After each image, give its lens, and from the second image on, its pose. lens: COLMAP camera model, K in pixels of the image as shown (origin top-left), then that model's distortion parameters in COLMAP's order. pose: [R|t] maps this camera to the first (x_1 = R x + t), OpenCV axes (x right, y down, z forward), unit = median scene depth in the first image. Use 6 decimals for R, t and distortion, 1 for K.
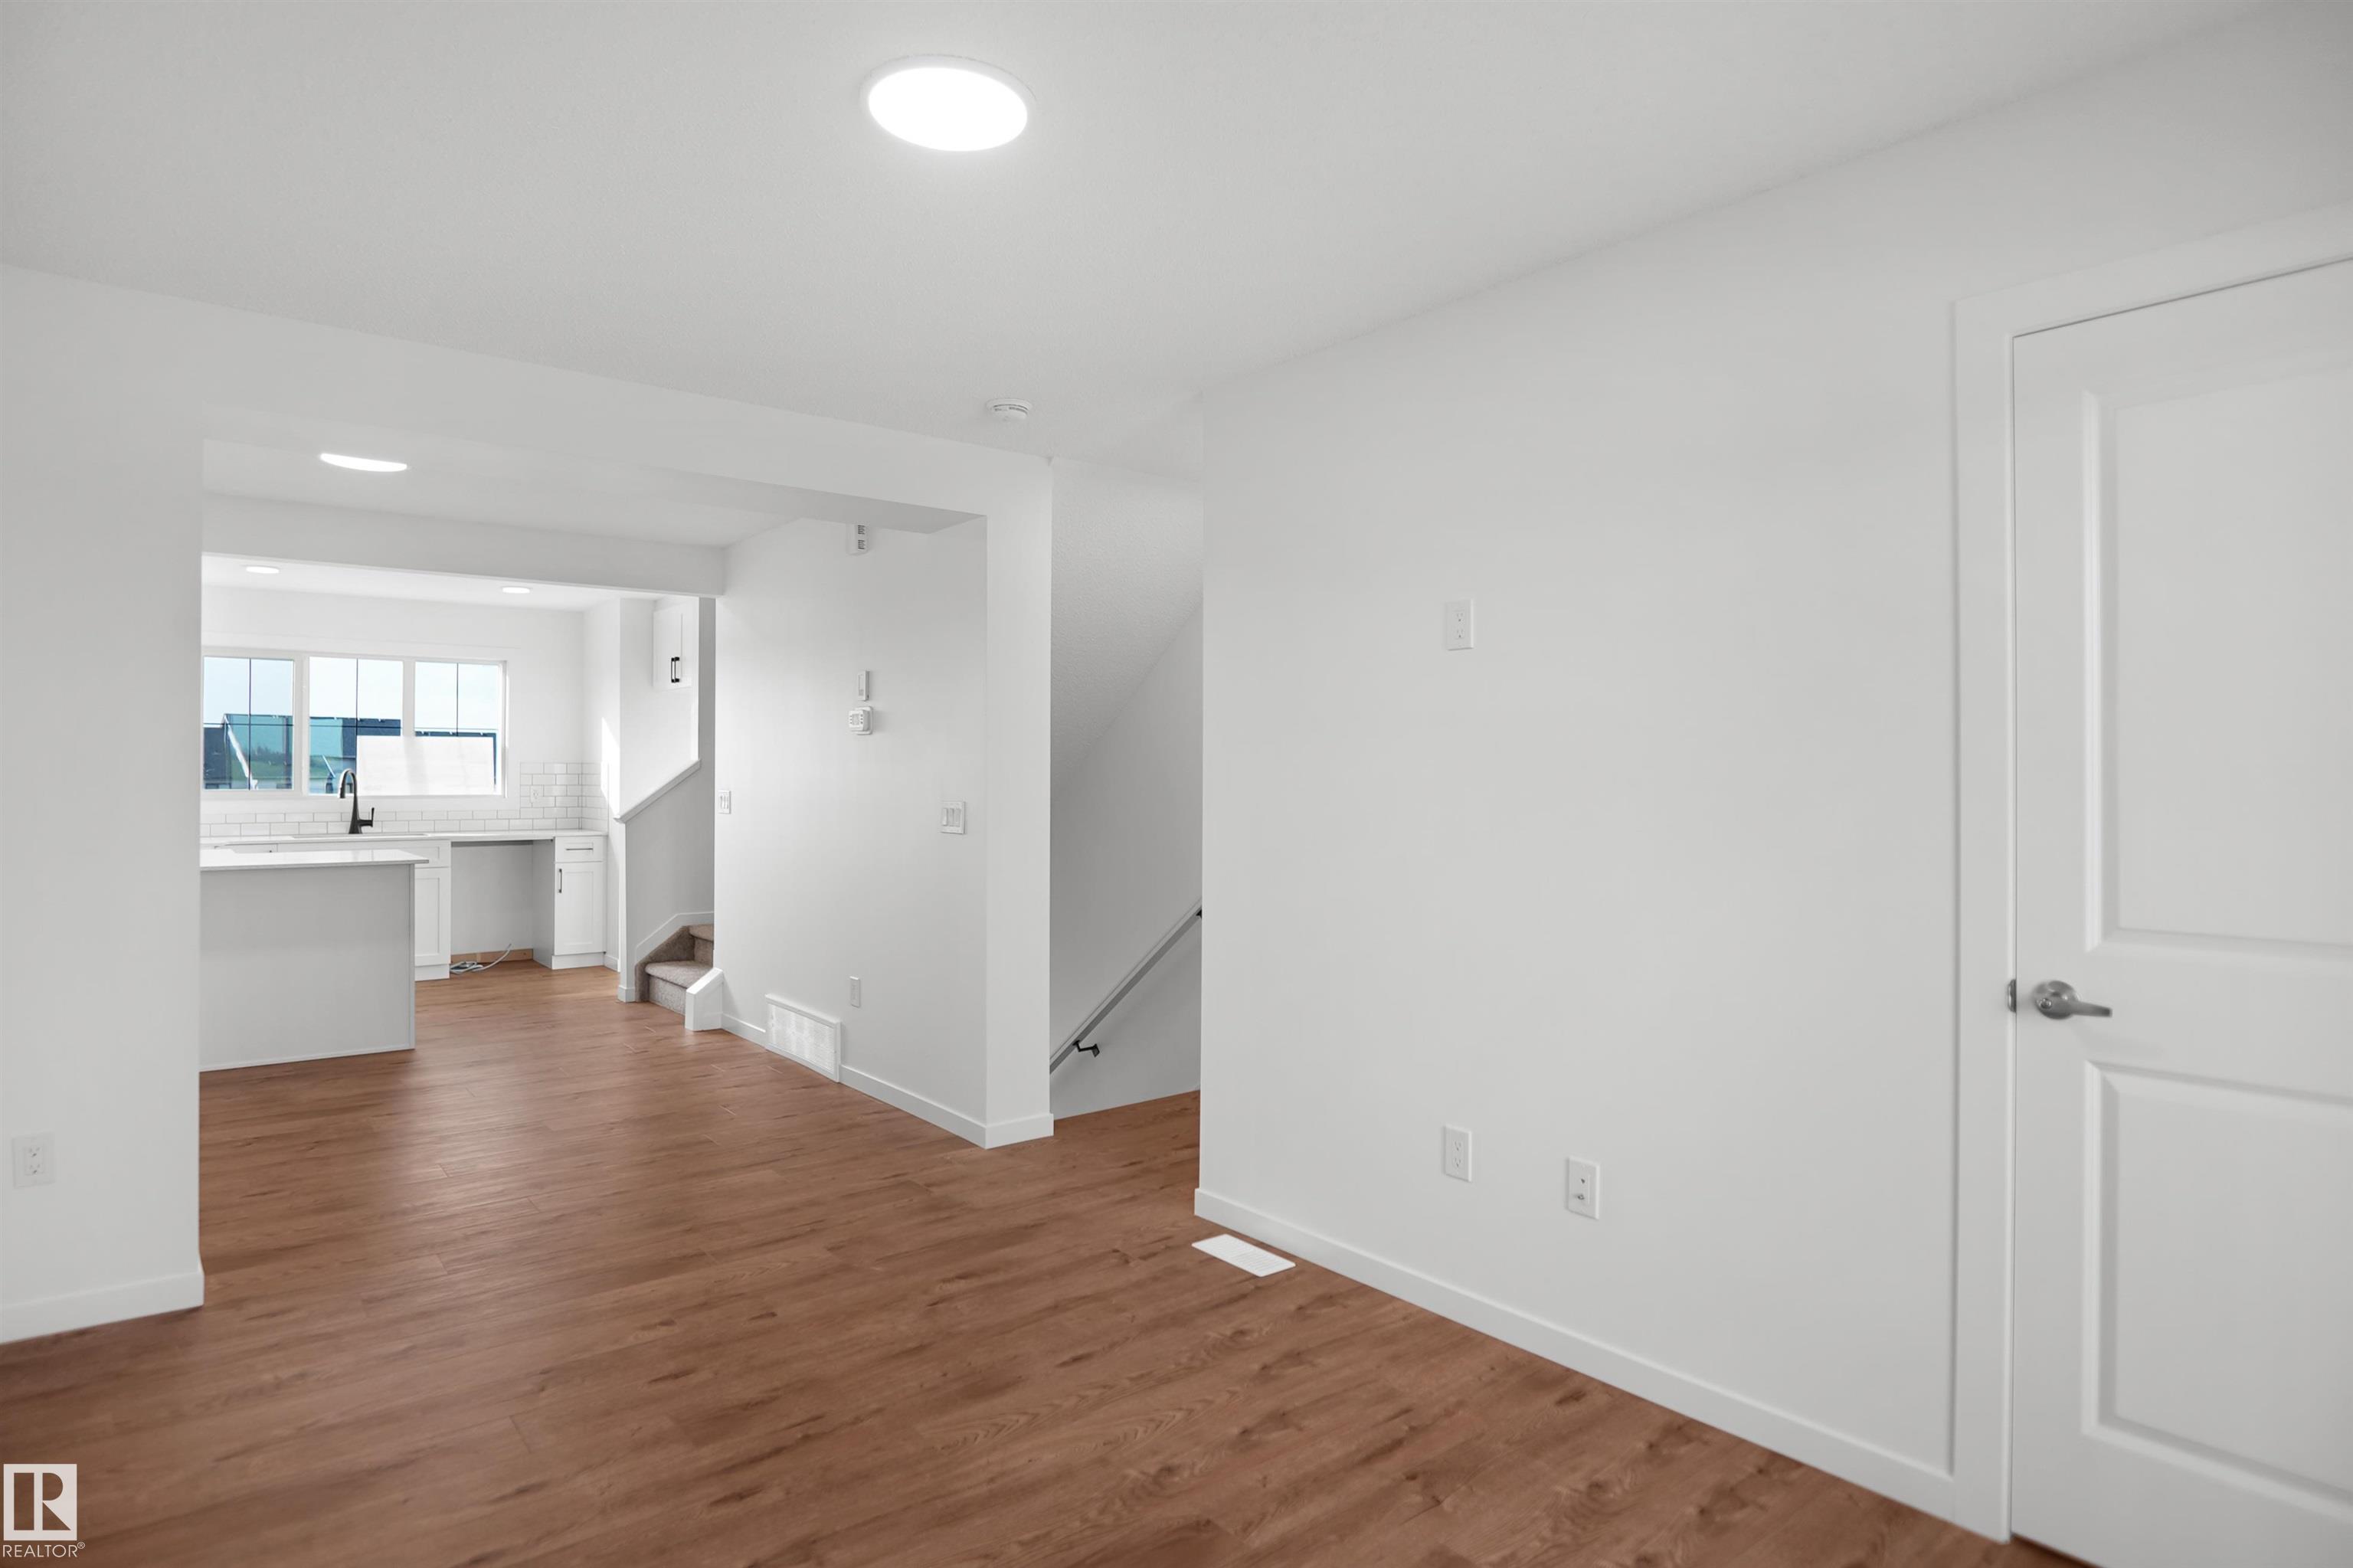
lens RADIAL K [[1274.1, 0, 1169.3], [0, 1274.1, 764.8], [0, 0, 1]] dist [-0.029225, 0.008455]
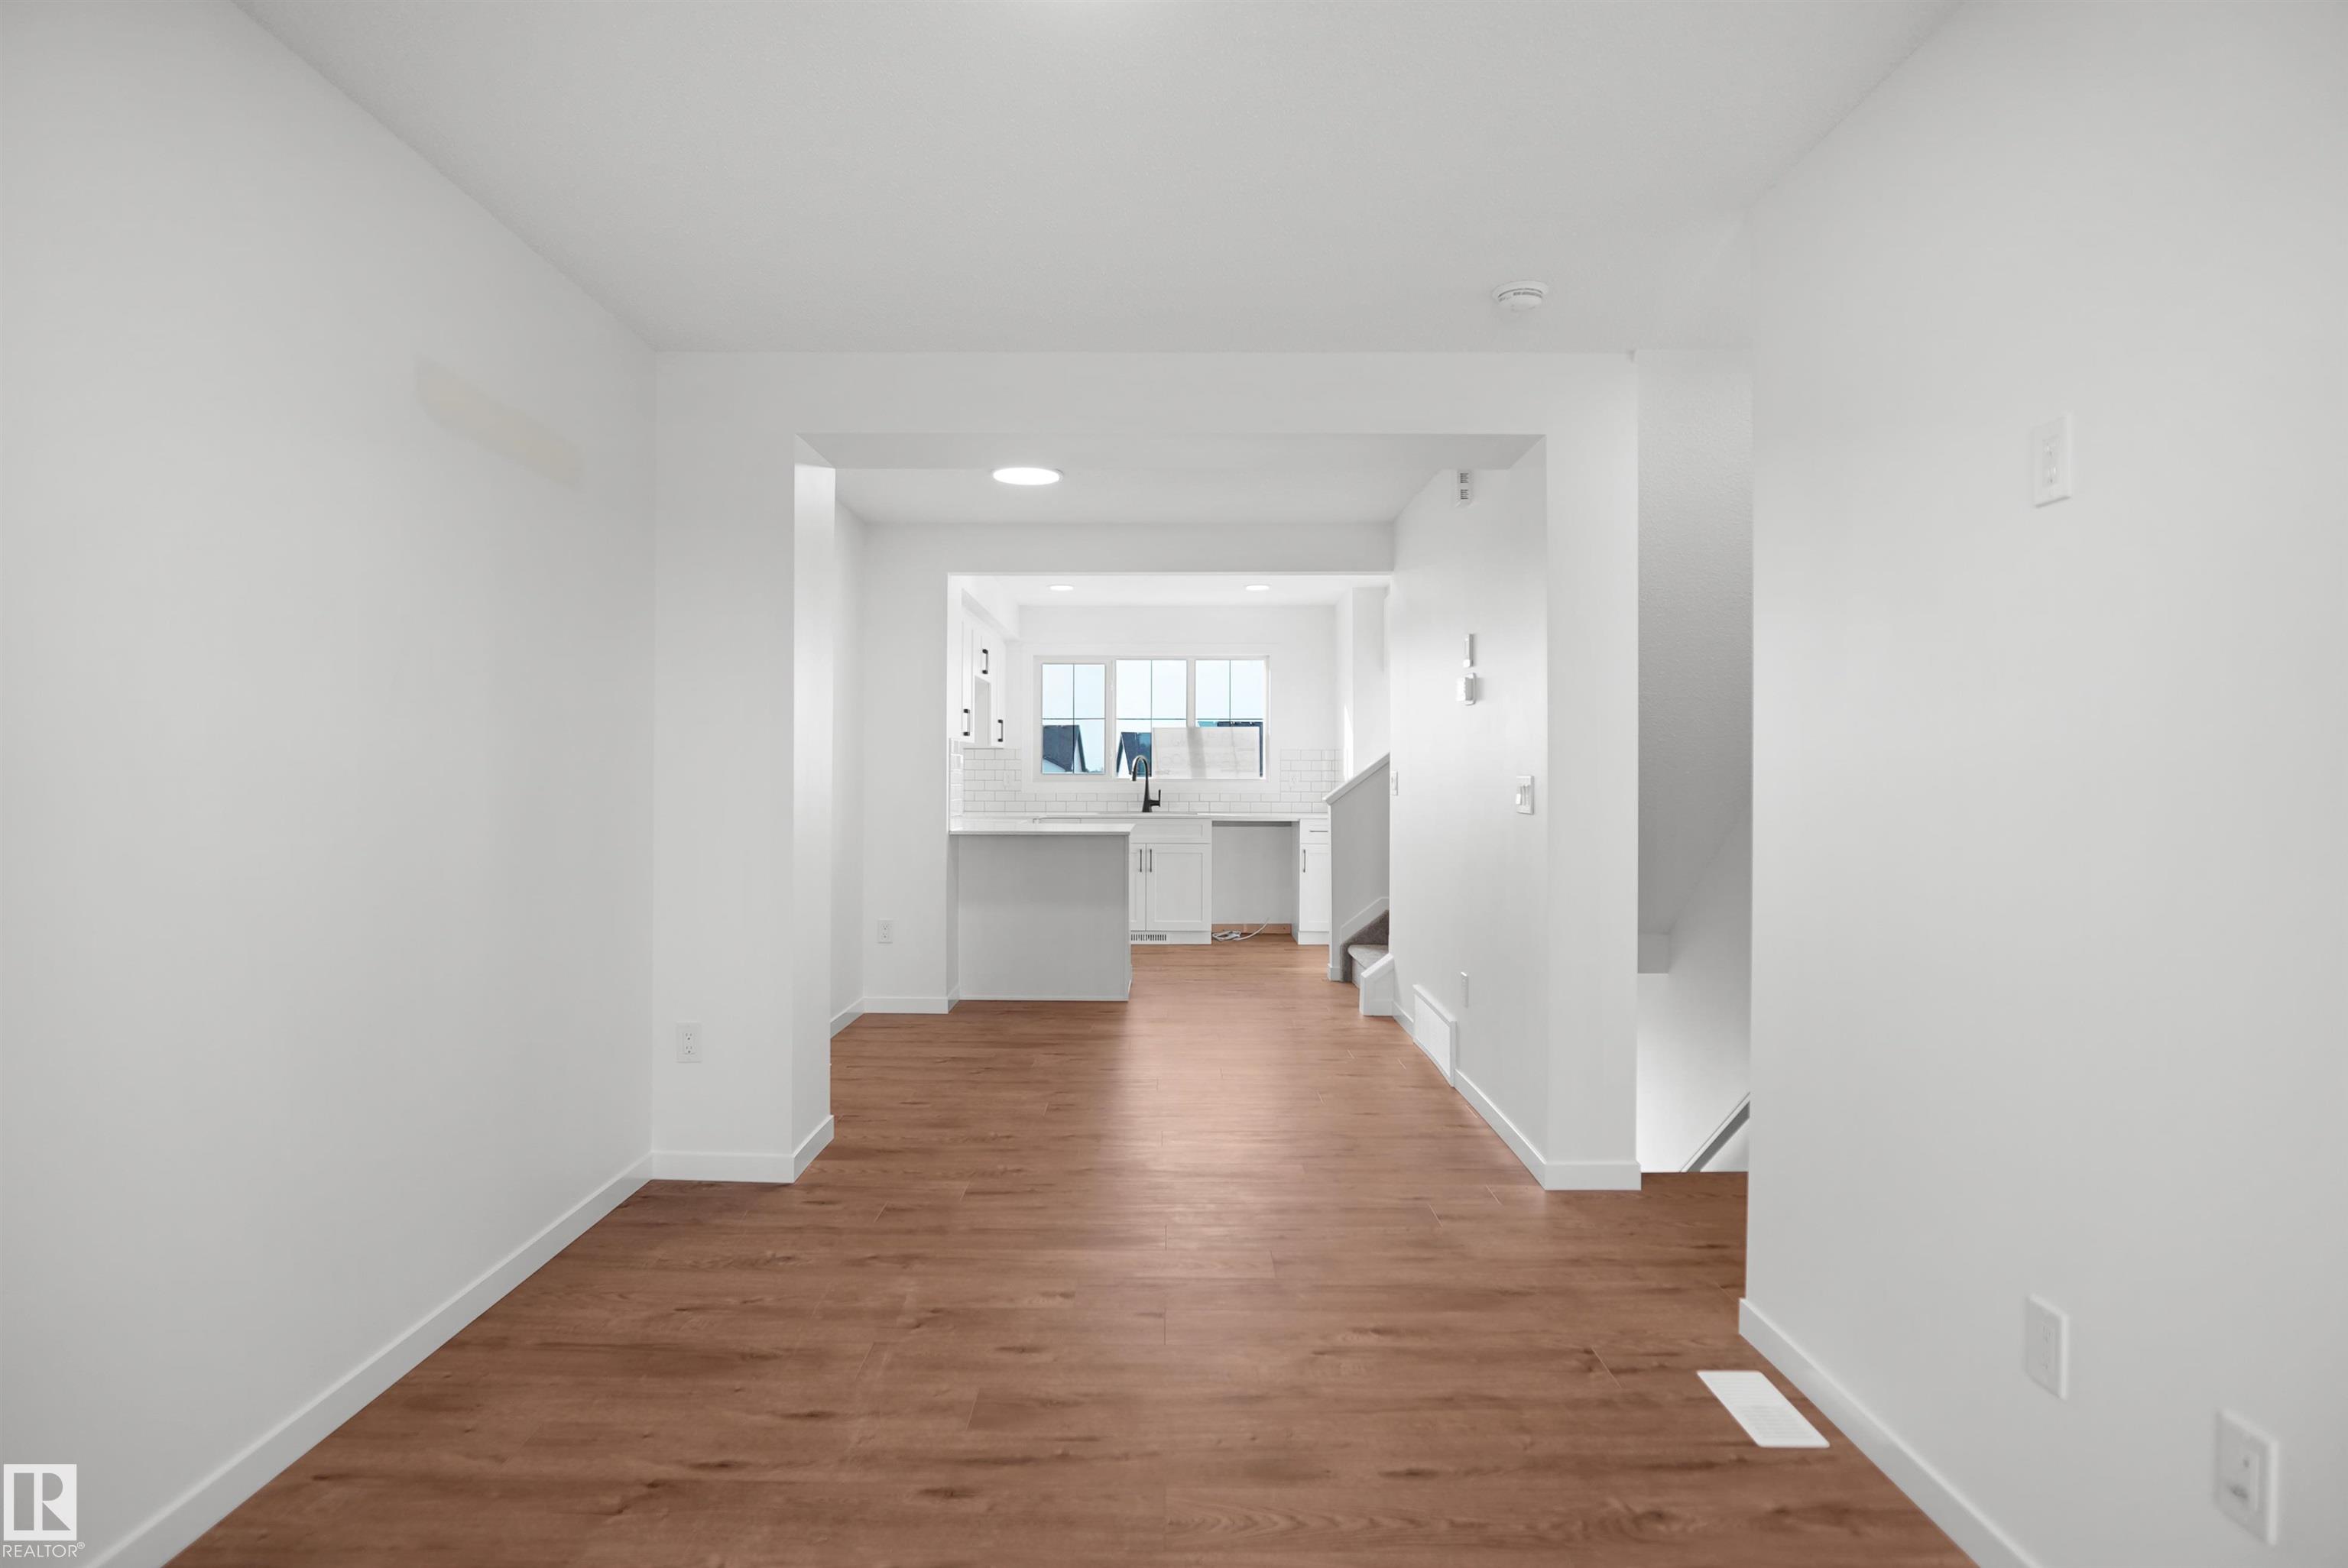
lens RADIAL K [[1277.2, 0, 1156.9], [0, 1277.2, 764.4], [0, 0, 1]] dist [-0.030264, 0.006638]
pose [[0.770955, -0.004353, -0.636875, 0.217456], [0.005792, 0.999983, 0.000177, 0.022567], [0.636864, -0.003826, 0.770967, 0.215652]]
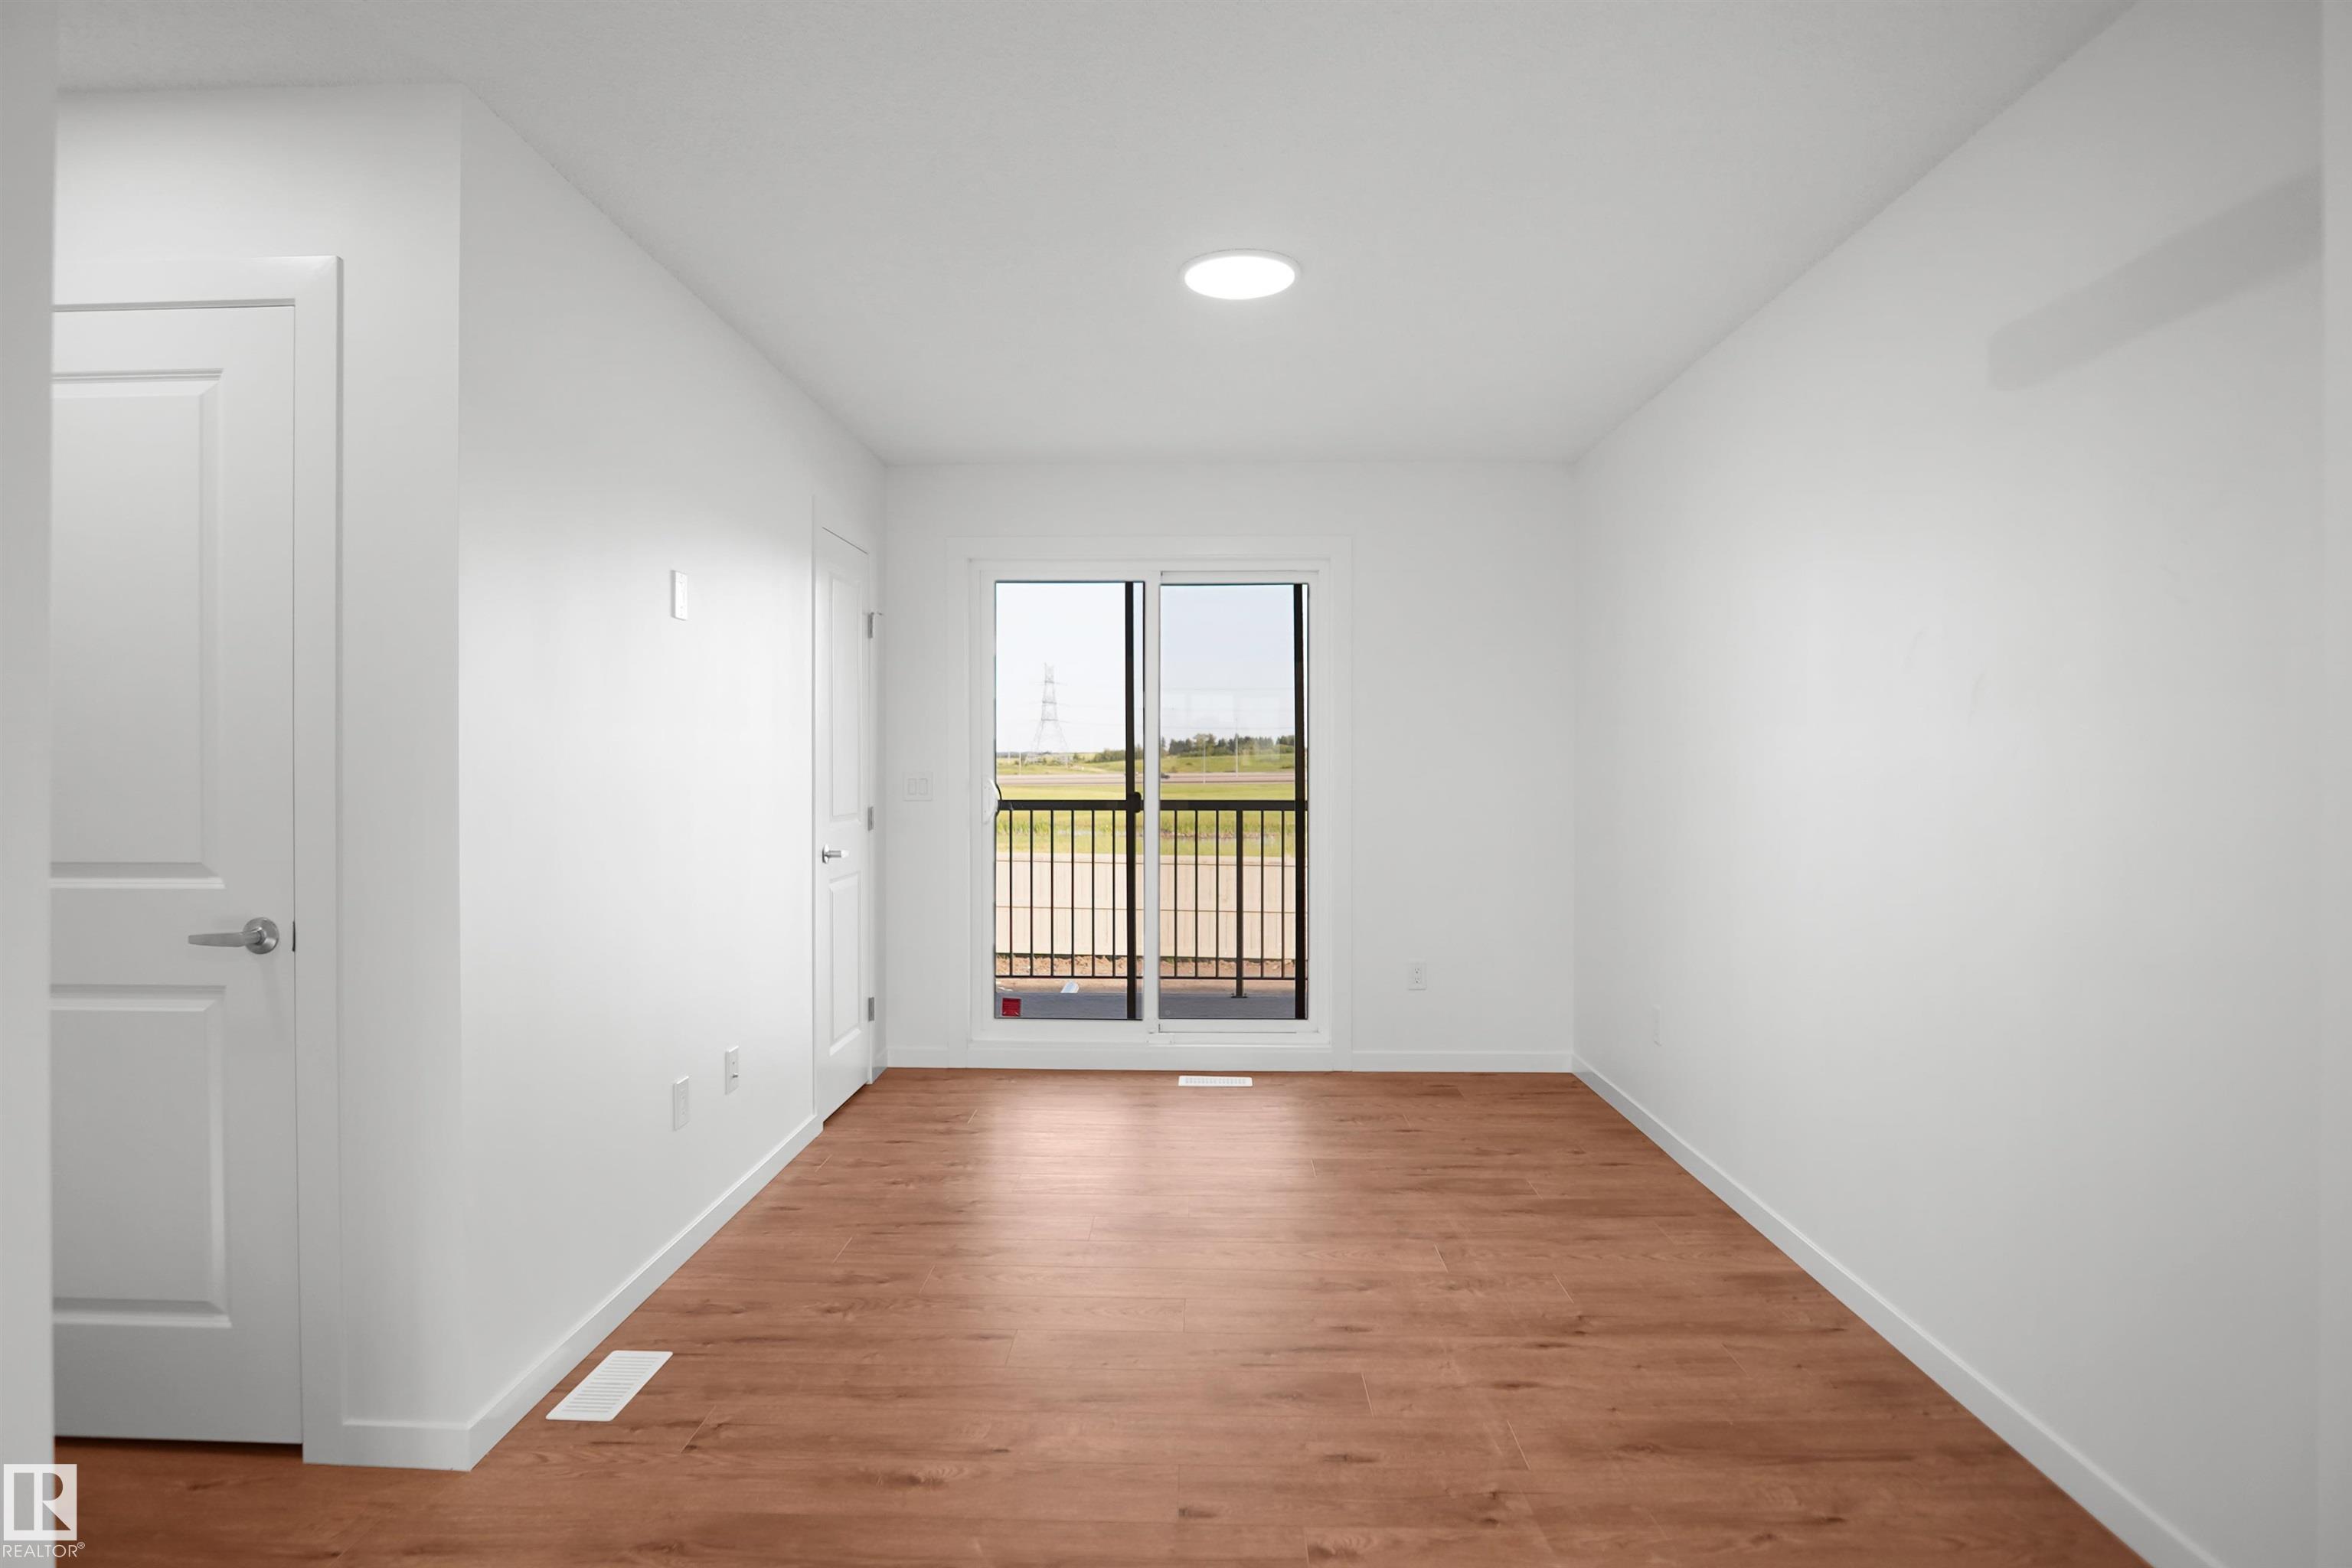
lens RADIAL K [[1279.6, 0, 1158.9], [0, 1279.6, 764.4], [0, 0, 1]] dist [-0.030264, 0.006638]
pose [[-0.750535, -0.006121, 0.660803, -0.587323], [-0.010173, 0.999946, -0.002292, 0.019833], [-0.660753, -0.008443, -0.750556, 1.184561]]
